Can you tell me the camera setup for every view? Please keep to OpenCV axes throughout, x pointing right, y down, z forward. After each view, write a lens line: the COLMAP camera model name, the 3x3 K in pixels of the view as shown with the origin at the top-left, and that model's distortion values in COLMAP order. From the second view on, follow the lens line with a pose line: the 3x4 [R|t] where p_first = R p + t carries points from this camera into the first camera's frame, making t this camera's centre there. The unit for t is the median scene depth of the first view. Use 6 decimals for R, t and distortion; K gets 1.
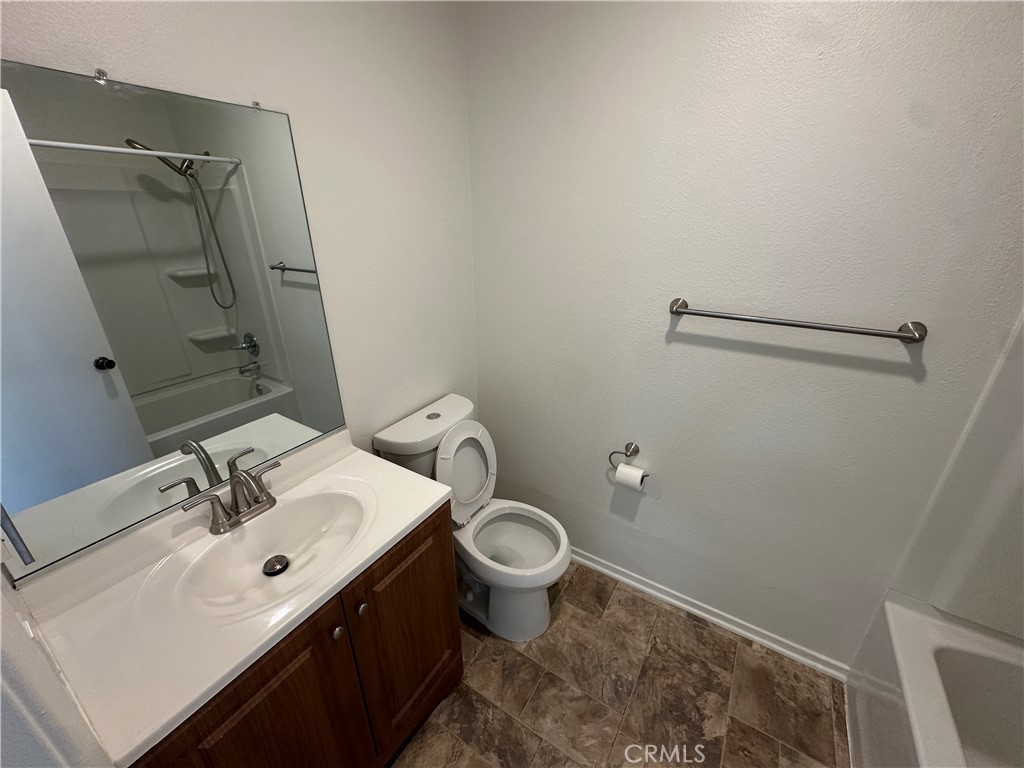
lens RADIAL K [[406.3, 0, 509.2], [0, 406.3, 382.6], [0, 0, 1]] dist [-0.002394, 0.000714]
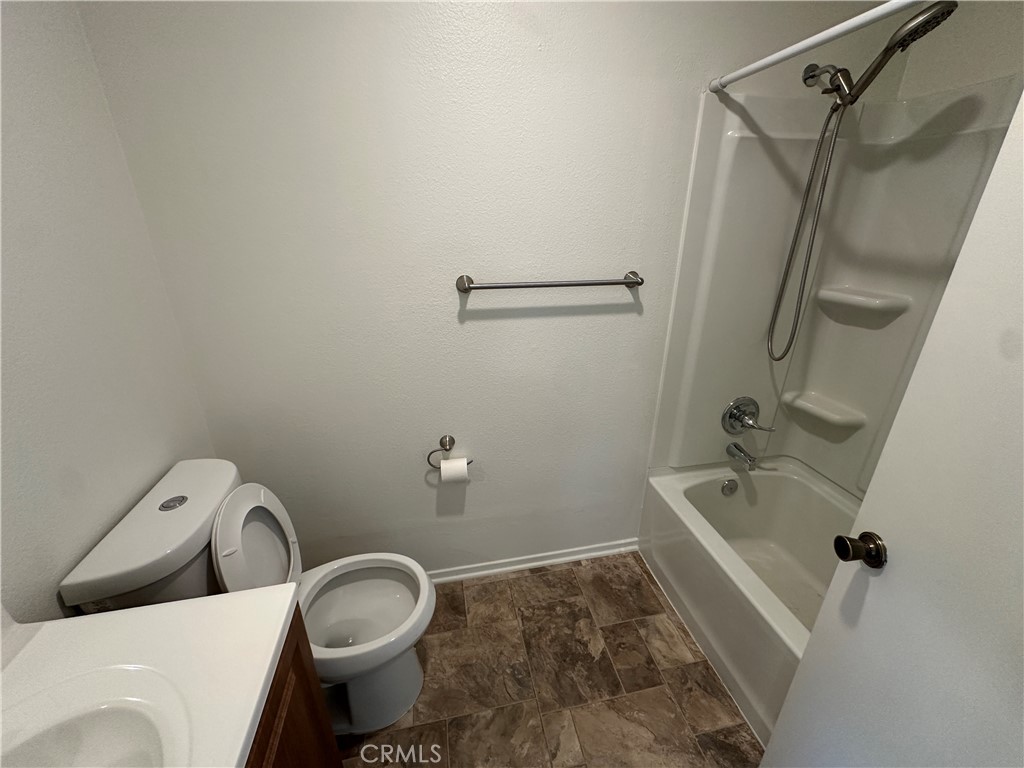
lens RADIAL K [[406.3, 0, 513.6], [0, 406.3, 384.9], [0, 0, 1]] dist [-0.002394, 0.000714]
pose [[0.719357, -0.260309, 0.644023, -0.180195], [0.267176, 0.959493, 0.089391, -0.008043], [-0.641204, 0.107763, 0.759766, 0.191629]]
